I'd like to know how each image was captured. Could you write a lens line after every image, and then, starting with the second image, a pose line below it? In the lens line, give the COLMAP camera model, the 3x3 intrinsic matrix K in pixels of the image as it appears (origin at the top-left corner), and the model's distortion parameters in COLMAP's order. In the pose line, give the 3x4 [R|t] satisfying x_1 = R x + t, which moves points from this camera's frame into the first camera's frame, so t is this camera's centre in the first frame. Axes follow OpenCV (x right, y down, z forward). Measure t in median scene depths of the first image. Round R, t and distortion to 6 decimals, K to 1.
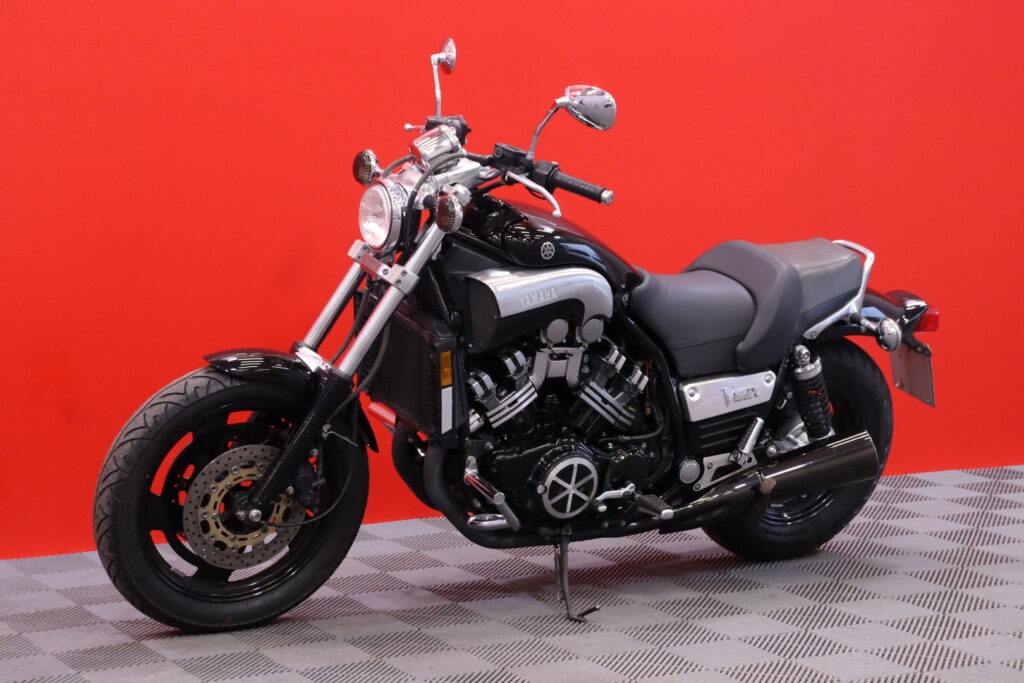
lens RADIAL K [[2192.5, 0, 512.6], [0, 2192.5, 350.9], [0, 0, 1]] dist [0.256855, 0.000000]
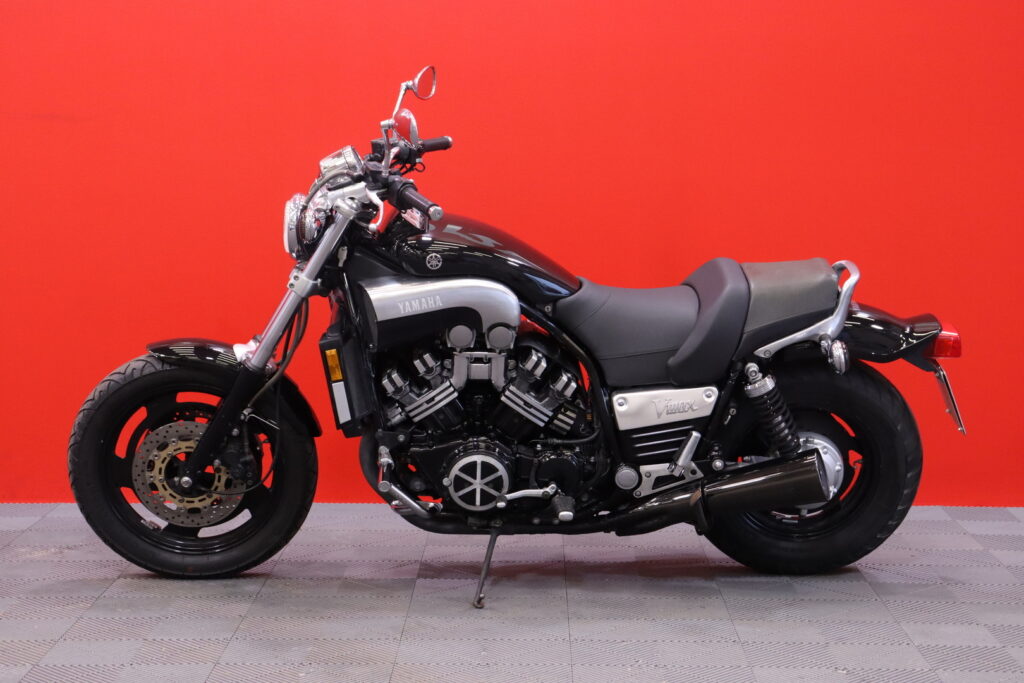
lens RADIAL K [[1845.3, 0, 516.8], [0, 1845.3, 347.7], [0, 0, 1]] dist [0.202340, 0.000000]
pose [[0.865004, 0.051293, -0.499137, 0.495237], [-0.048300, 0.998654, 0.018922, -0.021920], [0.499436, 0.007741, 0.866316, 0.227279]]
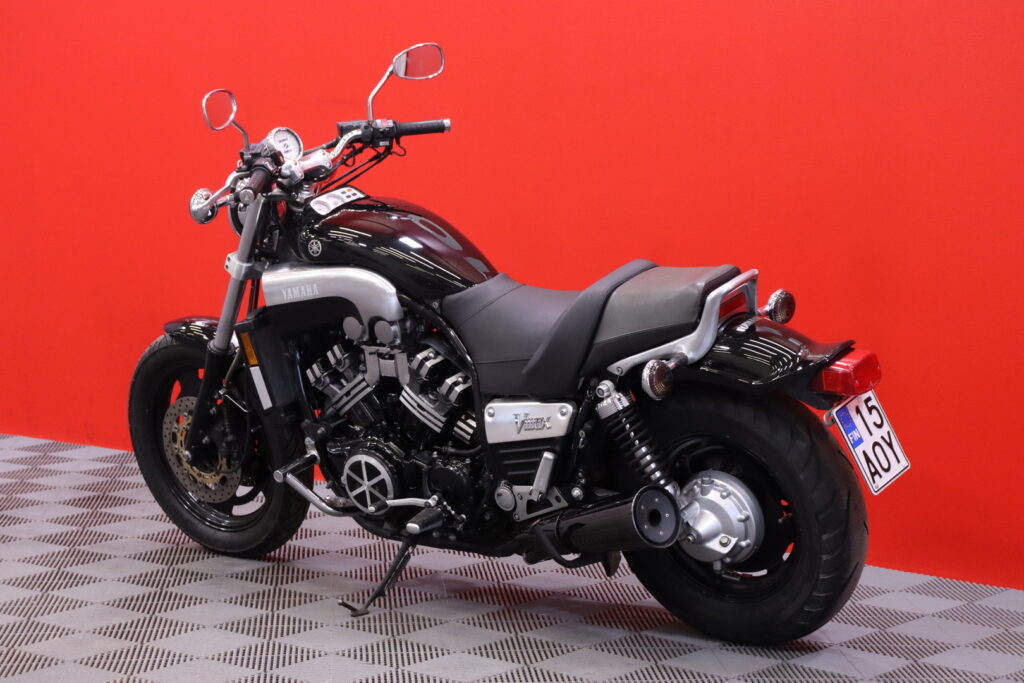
lens RADIAL K [[2192.5, 0, 511.8], [0, 2192.5, 340.3], [0, 0, 1]] dist [0.256855, 0.000000]
pose [[0.345314, 0.087334, -0.934415, 1.003270], [-0.099556, 0.993451, 0.056061, -0.068318], [0.933192, 0.073668, 0.351747, 0.705710]]
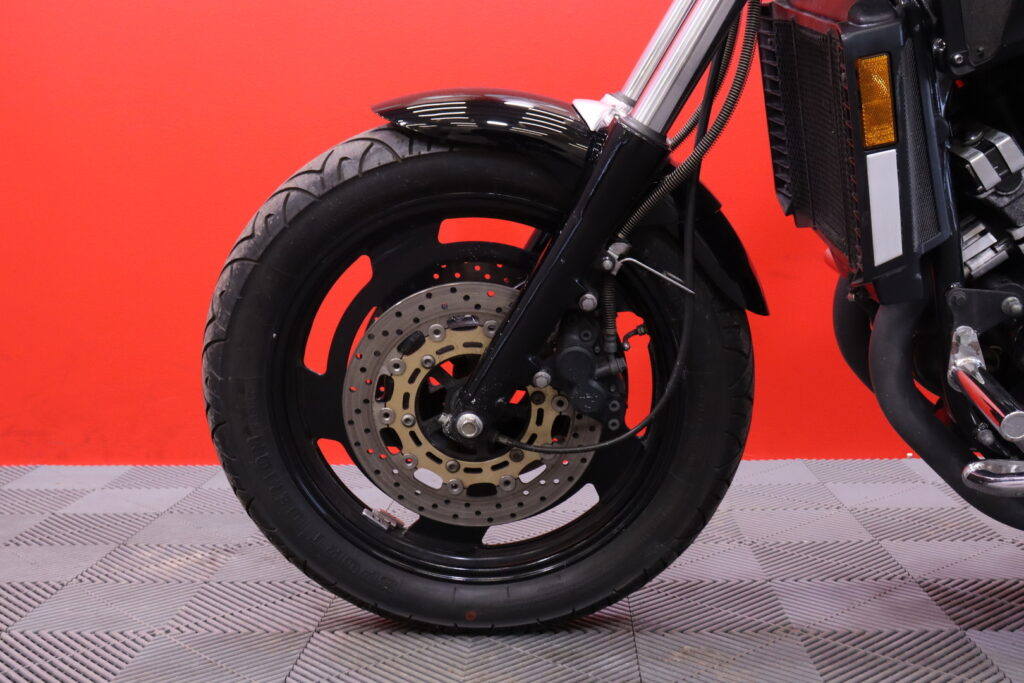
lens RADIAL K [[1201.8, 0, 504.6], [0, 1201.8, 350.1], [0, 0, 1]] dist [-0.023582, 0.000000]
pose [[0.843337, 0.033830, -0.536319, 0.031648], [-0.027006, 0.999423, 0.020576, 0.049835], [0.536706, -0.002869, 0.843765, 0.742373]]
